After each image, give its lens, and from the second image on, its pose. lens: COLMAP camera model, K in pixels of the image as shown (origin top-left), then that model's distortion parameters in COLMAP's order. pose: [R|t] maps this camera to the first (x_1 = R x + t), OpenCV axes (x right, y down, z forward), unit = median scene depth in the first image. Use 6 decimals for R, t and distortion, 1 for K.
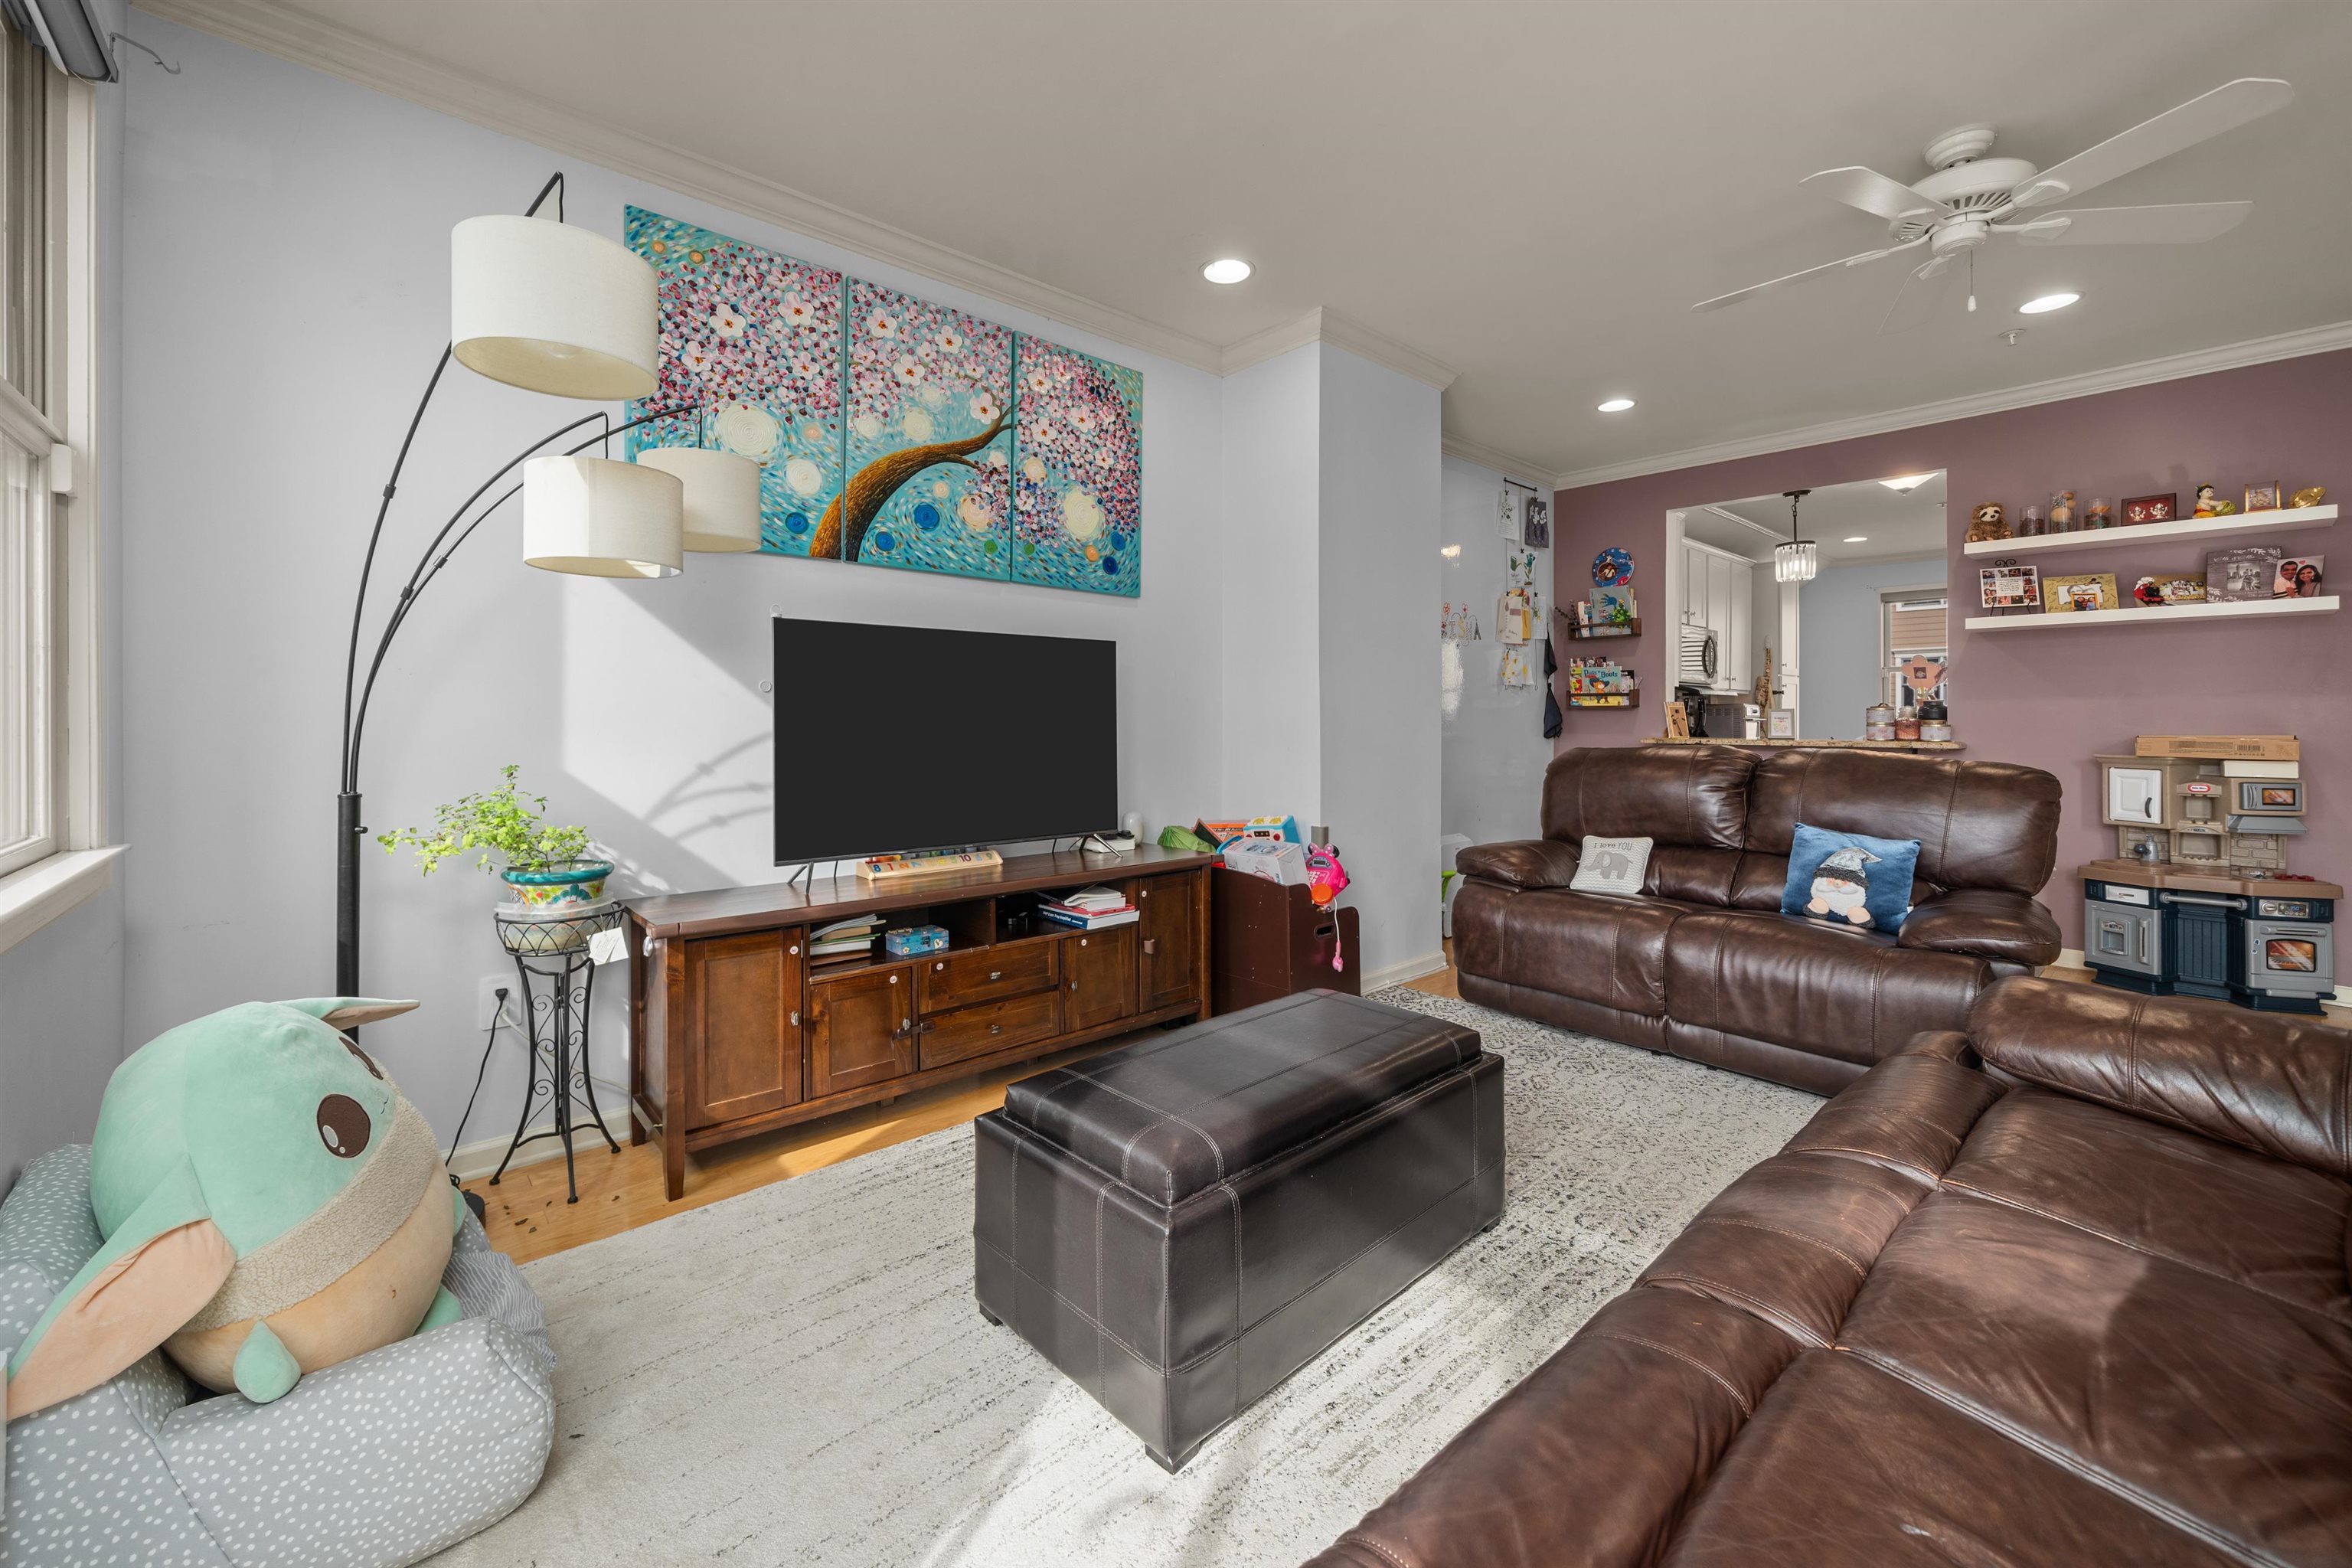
lens RADIAL K [[931.4, 0, 1139.2], [0, 931.4, 719.0], [0, 0, 1]] dist [-0.001786, -0.000074]
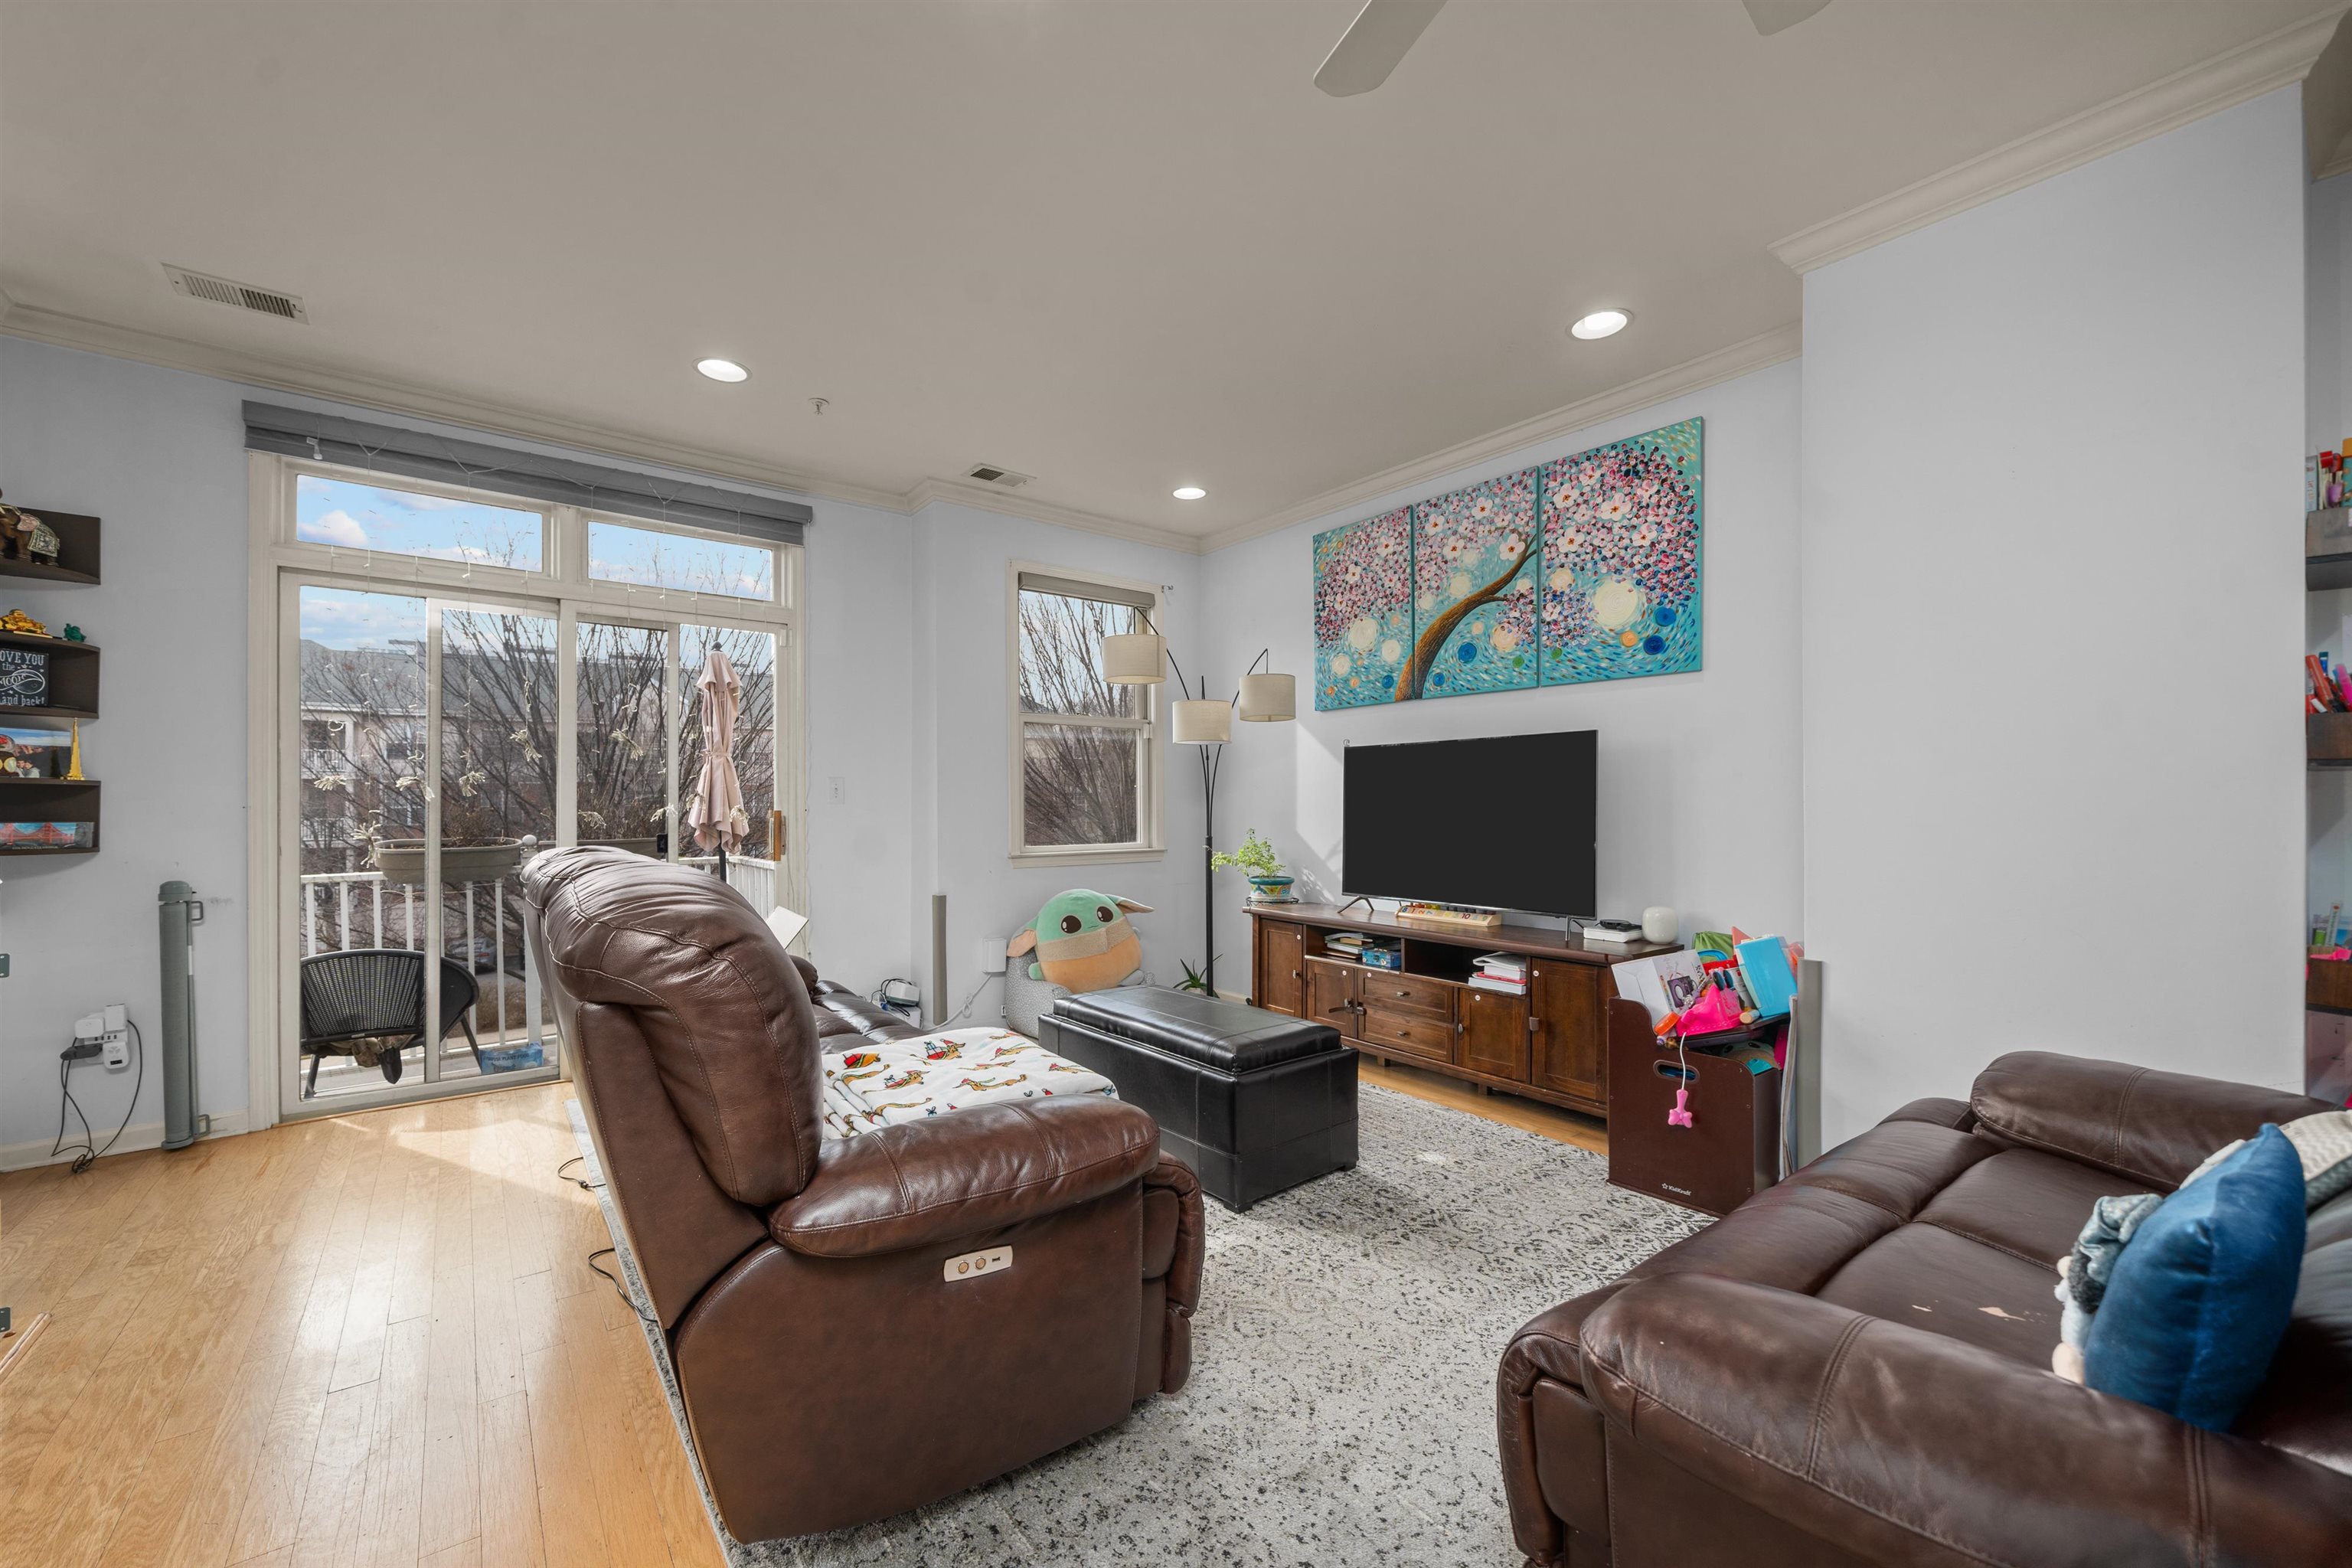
lens RADIAL K [[931.4, 0, 1172.8], [0, 931.4, 802.0], [0, 0, 1]] dist [-0.001786, -0.000074]
pose [[-0.050616, -0.002239, -0.998716, 1.057754], [0.005006, 0.999984, -0.002496, -0.006188], [0.998706, -0.005126, -0.050604, 0.629711]]
